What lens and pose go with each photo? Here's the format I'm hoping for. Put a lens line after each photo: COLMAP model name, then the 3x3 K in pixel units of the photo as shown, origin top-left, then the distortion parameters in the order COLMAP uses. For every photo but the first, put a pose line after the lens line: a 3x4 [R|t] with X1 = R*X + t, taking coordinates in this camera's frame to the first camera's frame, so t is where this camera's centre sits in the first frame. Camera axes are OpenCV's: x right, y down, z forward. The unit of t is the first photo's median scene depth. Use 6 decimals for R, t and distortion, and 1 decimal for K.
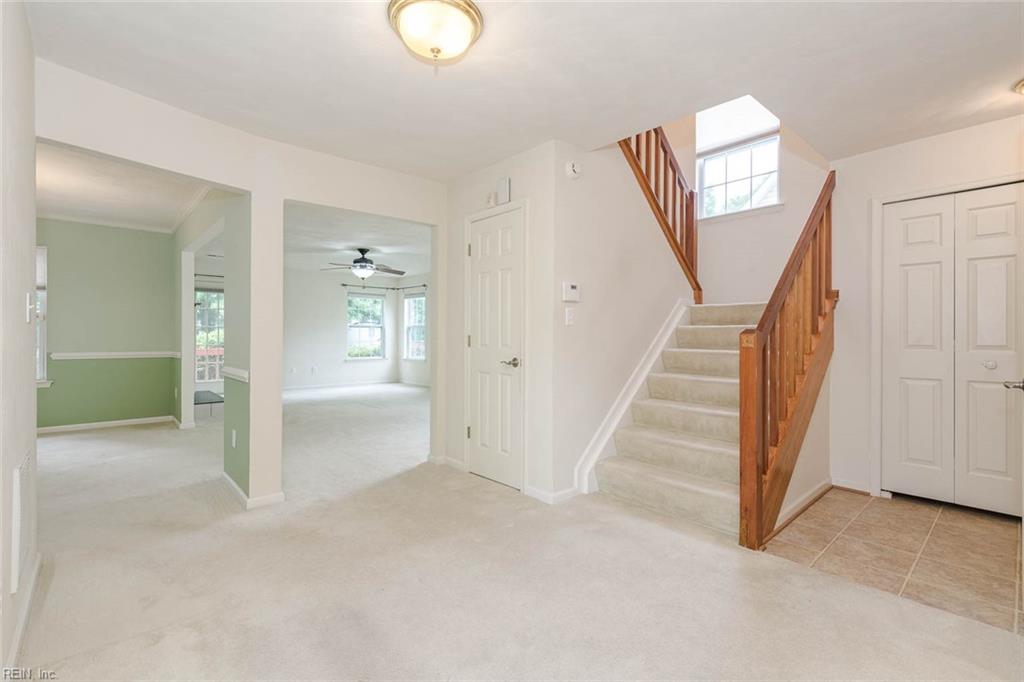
lens RADIAL K [[452.8, 0, 518.0], [0, 452.8, 337.2], [0, 0, 1]] dist [0.016707, -0.003447]
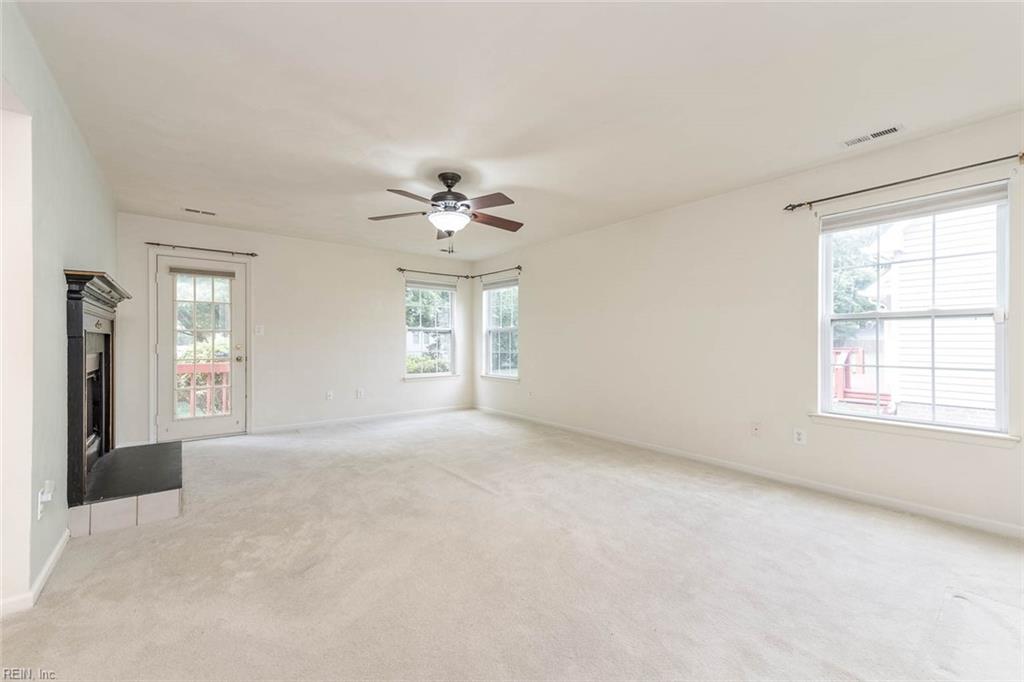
lens RADIAL K [[413.9, 0, 506.8], [0, 413.9, 344.7], [0, 0, 1]] dist [0.000923, 0.000032]
pose [[0.996597, -0.002181, -0.082394, -0.170924], [0.002255, 0.999997, 0.000804, -0.001304], [0.082392, -0.000987, 0.996599, 0.386195]]
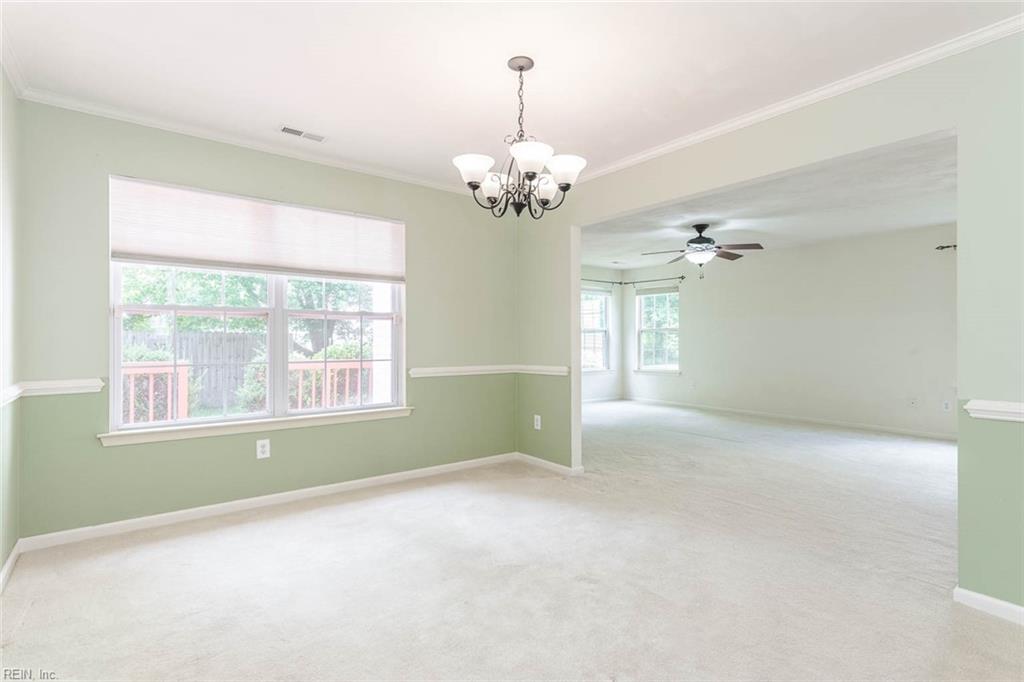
lens RADIAL K [[489.1, 0, 520.2], [0, 489.1, 334.3], [0, 0, 1]] dist [0.010131, -0.000481]
pose [[0.997171, -0.009726, -0.074541, -0.416733], [0.008434, 0.999809, -0.017624, -0.002414], [0.074698, 0.016946, 0.997062, 0.128212]]
